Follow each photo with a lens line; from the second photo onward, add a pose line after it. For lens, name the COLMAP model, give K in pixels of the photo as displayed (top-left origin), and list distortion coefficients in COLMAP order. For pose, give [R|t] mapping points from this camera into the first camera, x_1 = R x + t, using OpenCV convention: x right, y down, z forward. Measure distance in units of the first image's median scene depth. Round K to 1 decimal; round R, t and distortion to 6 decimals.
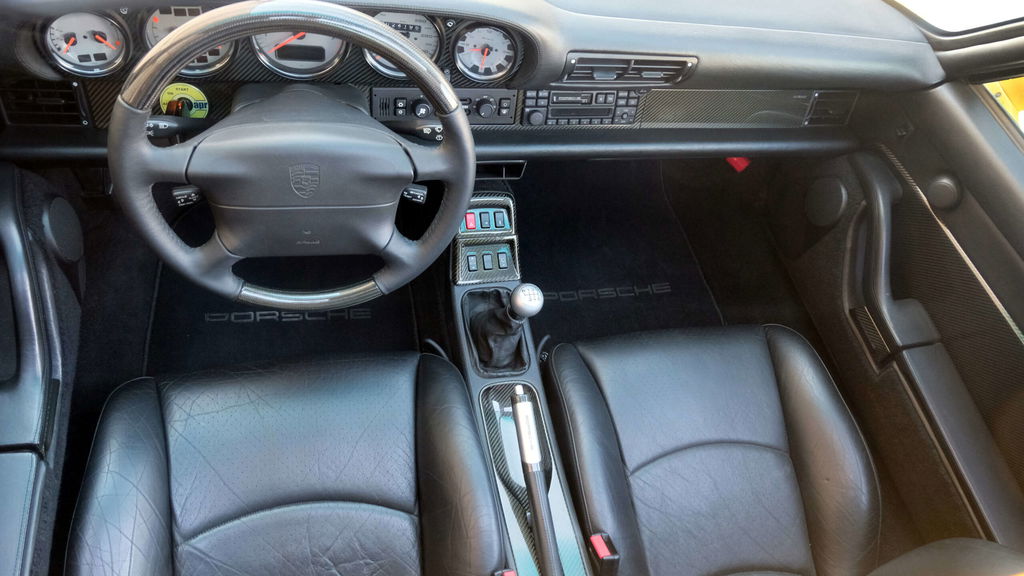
lens RADIAL K [[693.2, 0, 514.8], [0, 693.2, 282.8], [0, 0, 1]] dist [-0.058603, 0.073034]
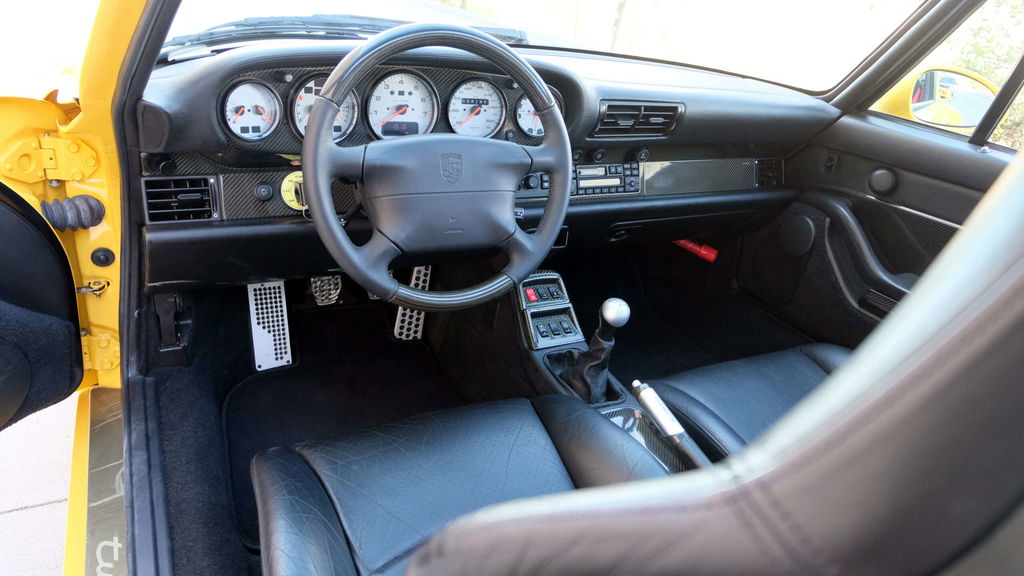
lens RADIAL K [[693.2, 0, 514.8], [0, 693.2, 282.8], [0, 0, 1]] dist [-0.058603, 0.073034]
pose [[0.959601, -0.192656, 0.205059, -0.401951], [0.266385, 0.856706, -0.441694, 0.487553], [-0.090580, 0.478475, 0.873417, 0.019159]]
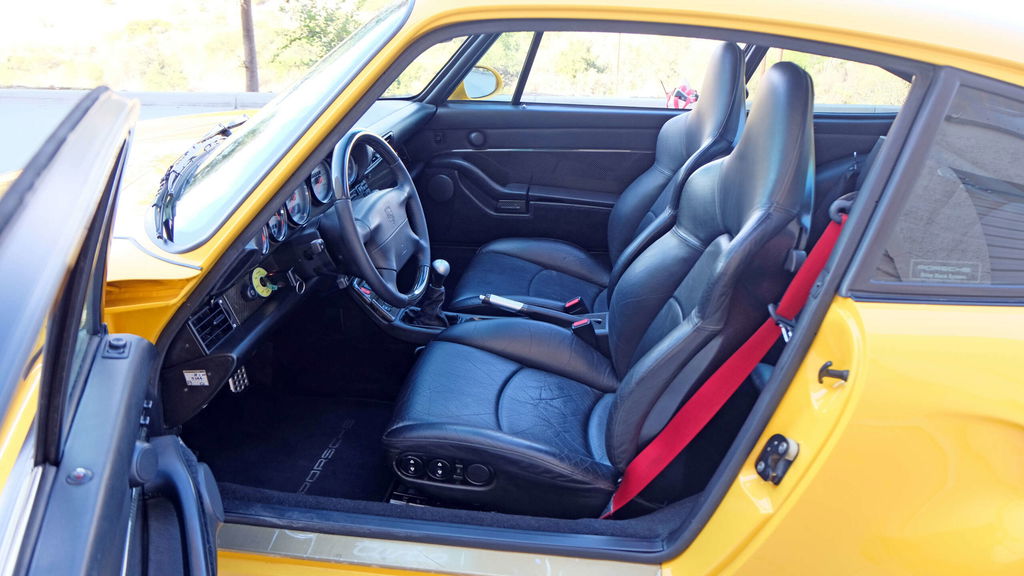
lens RADIAL K [[693.2, 0, 514.8], [0, 693.2, 282.8], [0, 0, 1]] dist [-0.058603, 0.073034]
pose [[0.334046, -0.564851, 0.754557, -1.434972], [0.814239, 0.576189, 0.070860, 0.085731], [-0.474793, 0.590719, 0.652397, -0.253578]]
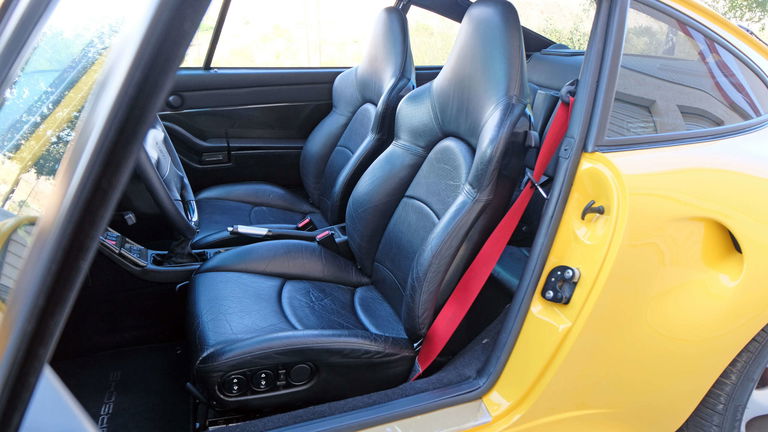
lens RADIAL K [[519.9, 0, 386.1], [0, 519.9, 212.1], [0, 0, 1]] dist [-0.058603, 0.073034]
pose [[-0.125627, -0.544263, 0.829455, -1.385686], [0.785627, 0.455974, 0.418184, -0.146472], [-0.605812, 0.704177, 0.370305, 0.162448]]
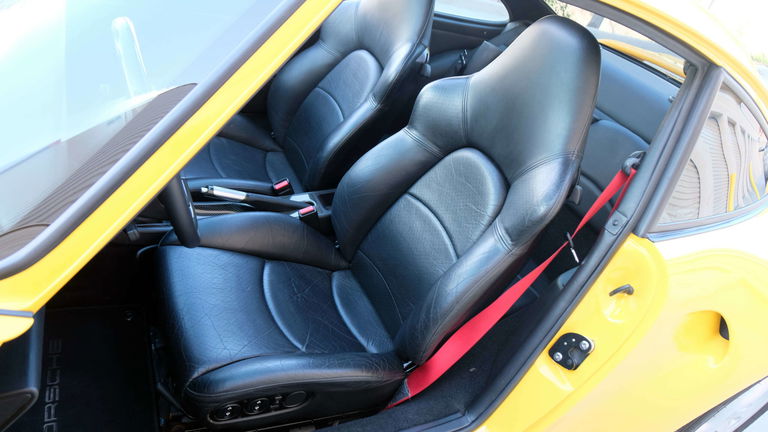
lens RADIAL K [[519.9, 0, 386.1], [0, 519.9, 212.1], [0, 0, 1]] dist [-0.058603, 0.073034]
pose [[-0.157412, -0.744312, 0.649016, -1.040112], [0.585260, 0.459043, 0.668394, -0.451942], [-0.795420, 0.485056, 0.363357, 0.221972]]
